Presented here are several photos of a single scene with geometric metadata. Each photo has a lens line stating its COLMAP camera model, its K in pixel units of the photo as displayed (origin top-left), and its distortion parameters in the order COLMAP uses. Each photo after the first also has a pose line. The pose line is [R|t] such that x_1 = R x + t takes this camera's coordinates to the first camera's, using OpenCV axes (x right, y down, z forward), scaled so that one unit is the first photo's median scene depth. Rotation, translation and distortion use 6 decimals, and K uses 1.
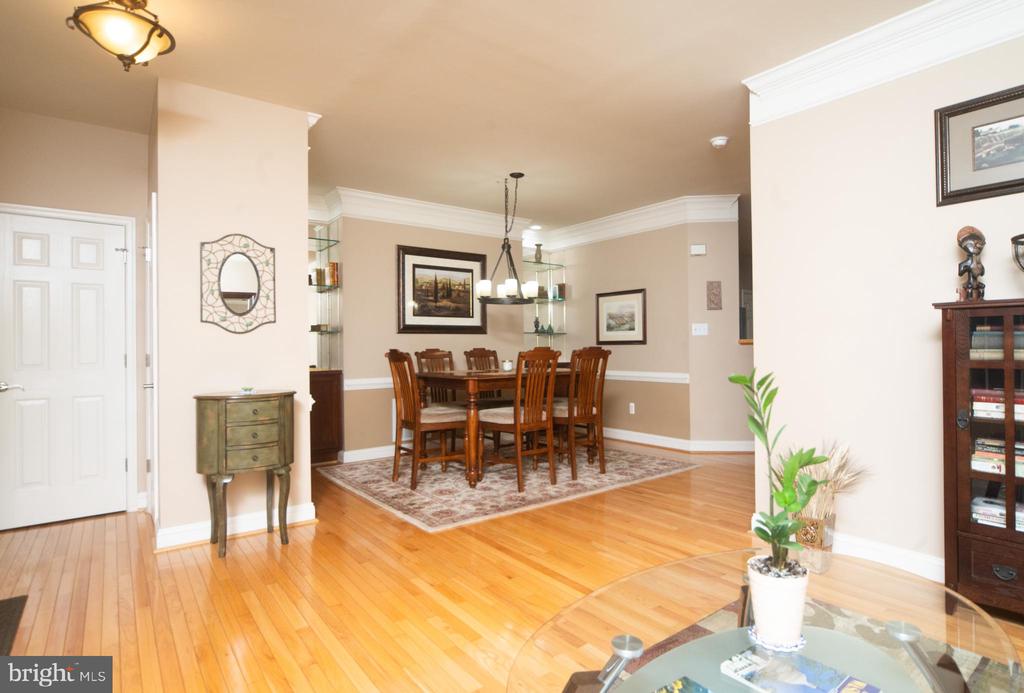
lens RADIAL K [[512.6, 0, 512.0], [0, 512.6, 346.5], [0, 0, 1]] dist [-0.018408, -0.000251]
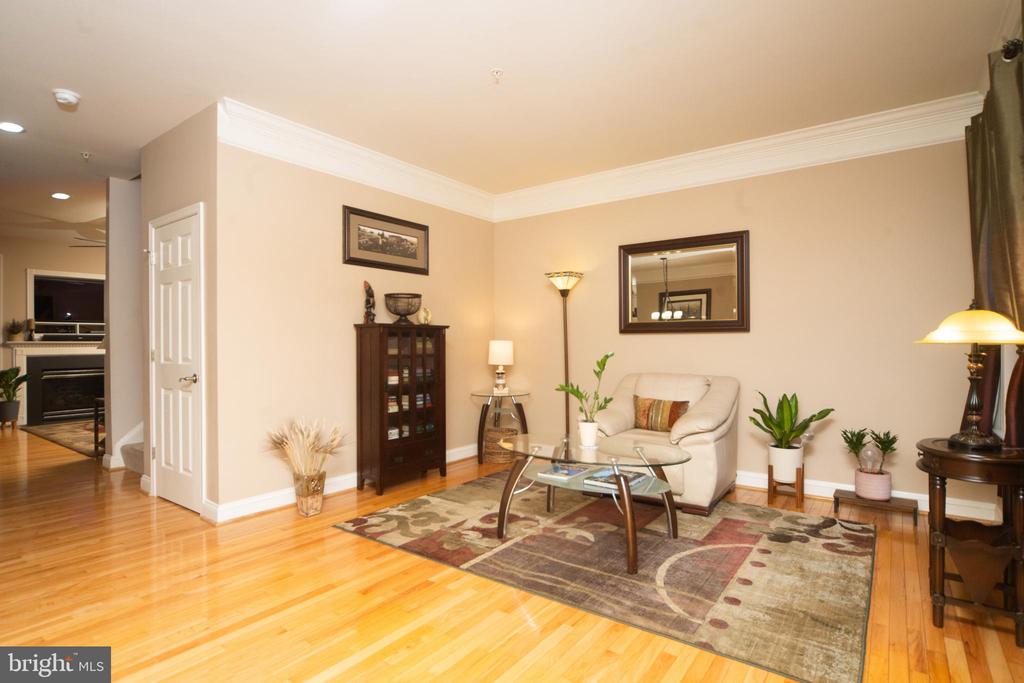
lens RADIAL K [[495.7, 0, 512.0], [0, 495.7, 341.5], [0, 0, 1]] dist [-0.001836, -0.000472]
pose [[-0.239830, 0.014697, 0.970704, -0.975669], [-0.001531, 0.999878, -0.015517, 0.003867], [-0.970814, -0.005207, -0.239778, 0.958020]]
